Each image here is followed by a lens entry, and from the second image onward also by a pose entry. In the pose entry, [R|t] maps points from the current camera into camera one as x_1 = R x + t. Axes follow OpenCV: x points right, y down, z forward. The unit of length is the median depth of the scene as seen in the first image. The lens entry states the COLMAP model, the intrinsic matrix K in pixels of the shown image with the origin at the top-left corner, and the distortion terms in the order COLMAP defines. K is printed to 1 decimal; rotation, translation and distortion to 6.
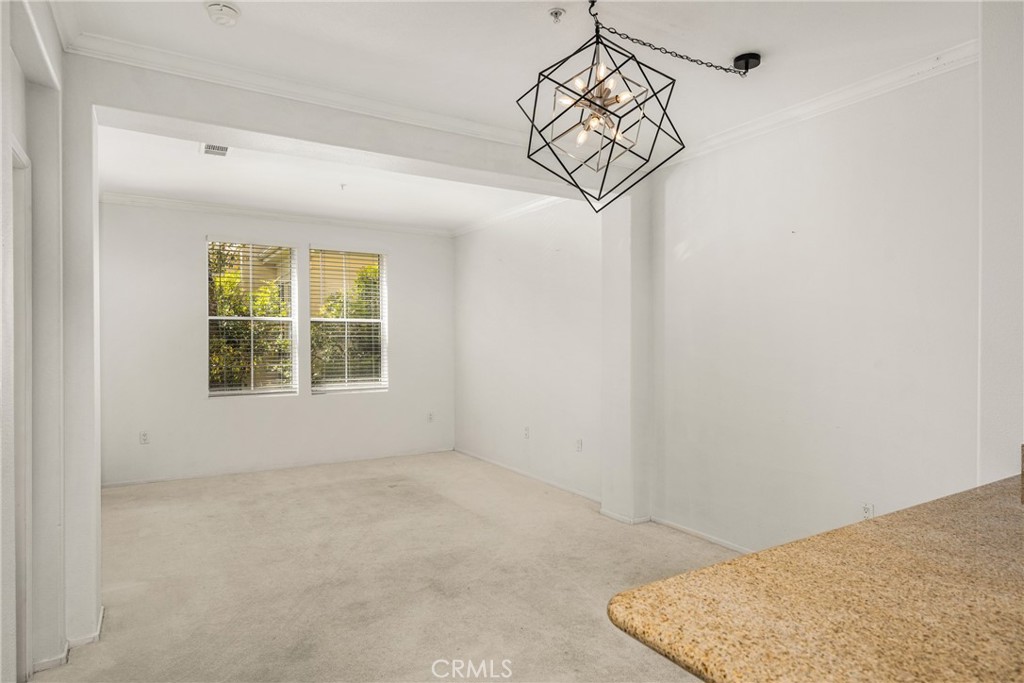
lens RADIAL K [[588.7, 0, 512.0], [0, 588.7, 341.5], [0, 0, 1]] dist [0.000723, 0.000374]
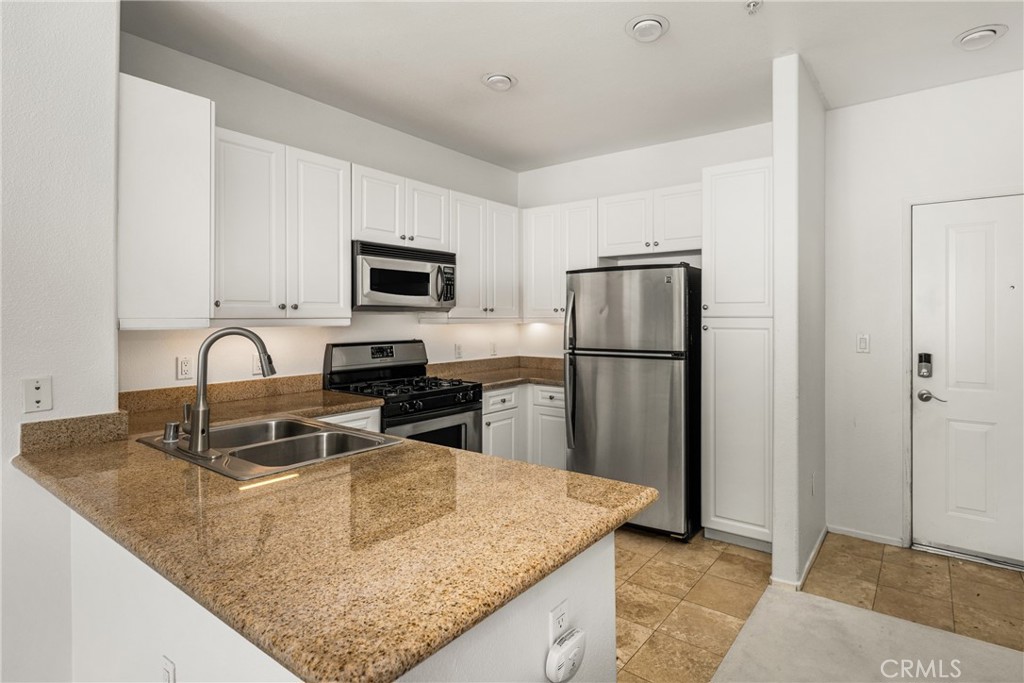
lens RADIAL K [[536.3, 0, 512.2], [0, 536.3, 317.2], [0, 0, 1]] dist [-0.000623, -0.000101]
pose [[-0.354583, -0.002270, 0.935022, -0.618027], [0.006603, 0.999966, 0.004932, -0.020046], [-0.935001, 0.007922, -0.354556, 1.199104]]
